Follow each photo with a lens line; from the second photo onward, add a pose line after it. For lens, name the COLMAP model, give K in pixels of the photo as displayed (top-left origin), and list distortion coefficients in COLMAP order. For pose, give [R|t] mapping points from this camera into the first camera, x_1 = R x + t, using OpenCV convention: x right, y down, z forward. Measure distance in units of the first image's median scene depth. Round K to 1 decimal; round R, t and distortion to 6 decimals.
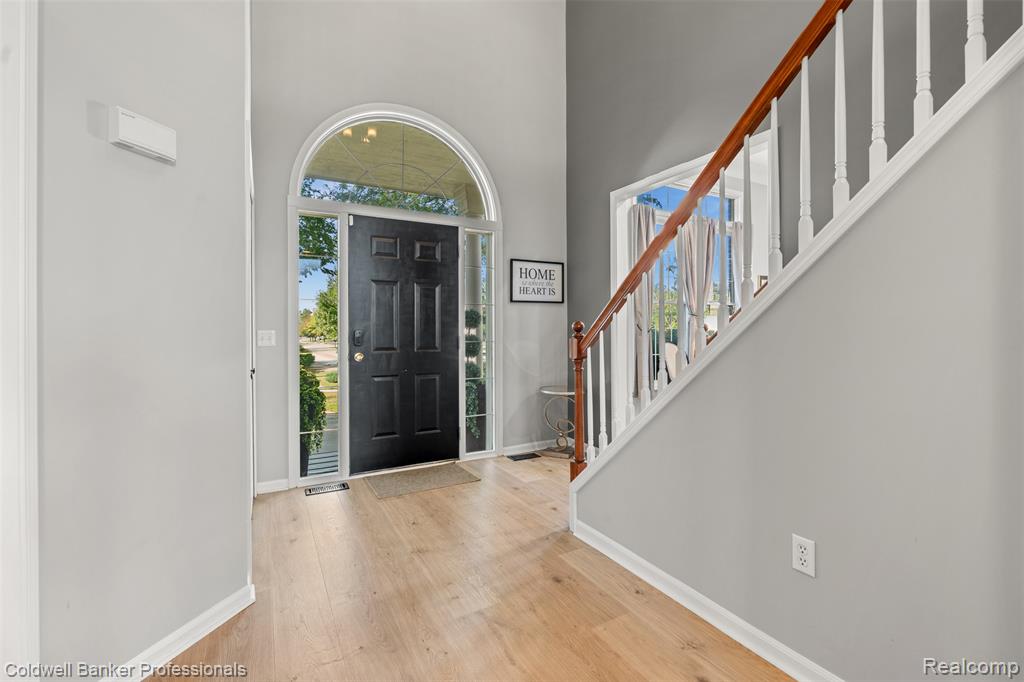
lens RADIAL K [[450.0, 0, 512.0], [0, 450.0, 341.0], [0, 0, 1]] dist [-0.009513, 0.000128]
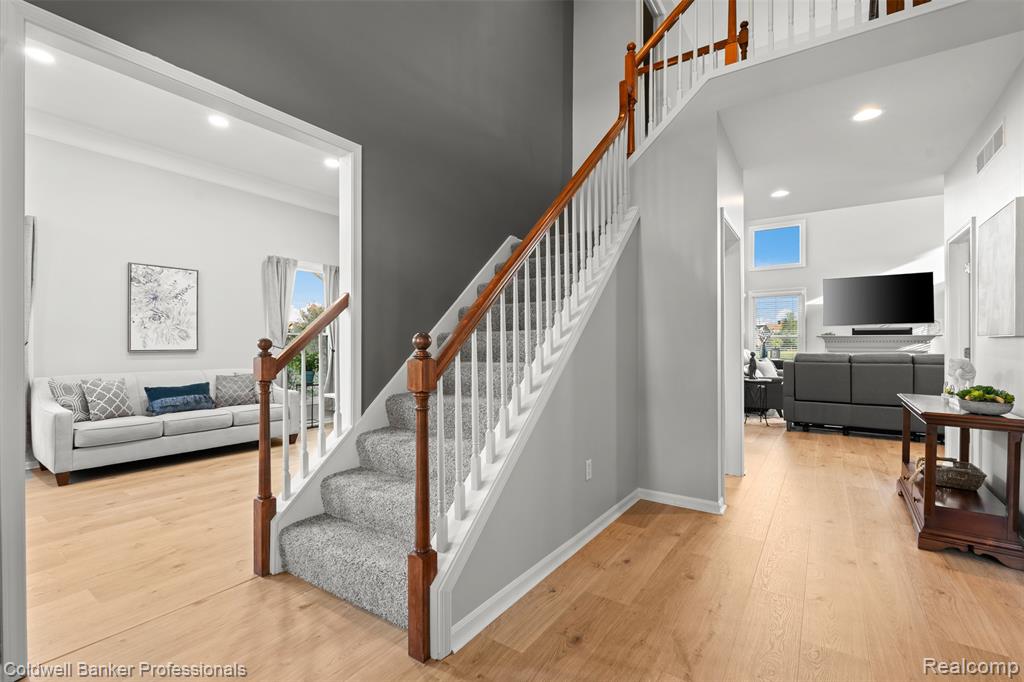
lens RADIAL K [[450.0, 0, 512.0], [0, 450.0, 341.0], [0, 0, 1]] dist [-0.009513, 0.000128]
pose [[-0.443703, 0.009017, 0.896128, -0.626404], [0.017047, 0.999853, -0.001620, -0.037372], [-0.896012, 0.014558, -0.443792, 1.512670]]
